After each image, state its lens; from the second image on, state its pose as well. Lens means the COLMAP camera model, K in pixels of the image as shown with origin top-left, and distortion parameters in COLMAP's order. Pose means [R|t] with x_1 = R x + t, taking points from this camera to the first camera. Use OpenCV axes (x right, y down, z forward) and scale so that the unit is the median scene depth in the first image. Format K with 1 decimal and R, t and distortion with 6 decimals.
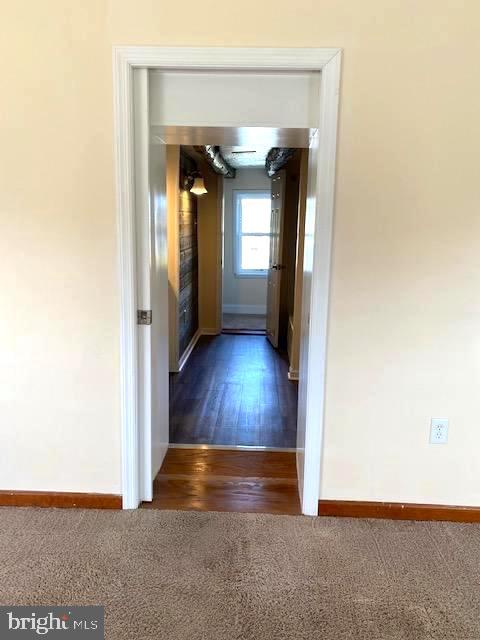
lens RADIAL K [[488.1, 0, 240.0], [0, 488.1, 320.0], [0, 0, 1]] dist [0.037453, -0.001029]
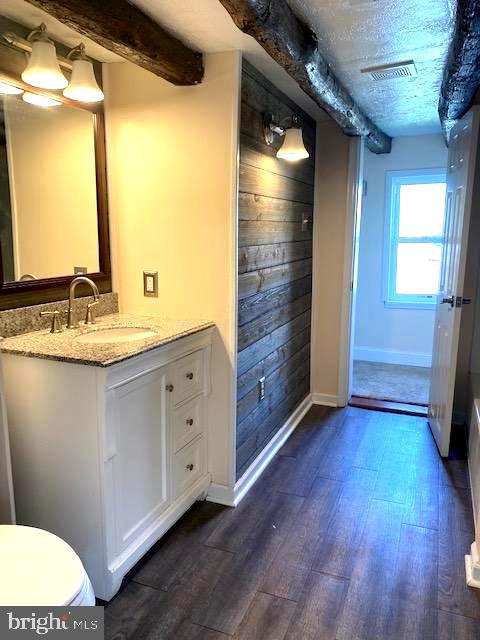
lens RADIAL K [[480.9, 0, 239.9], [0, 480.9, 310.7], [0, 0, 1]] dist [-0.004977, -0.004346]
pose [[0.938899, 0.044333, -0.341326, 0.034860], [-0.055256, 0.998222, -0.022342, -0.069572], [0.339728, 0.039837, 0.939680, 0.415303]]
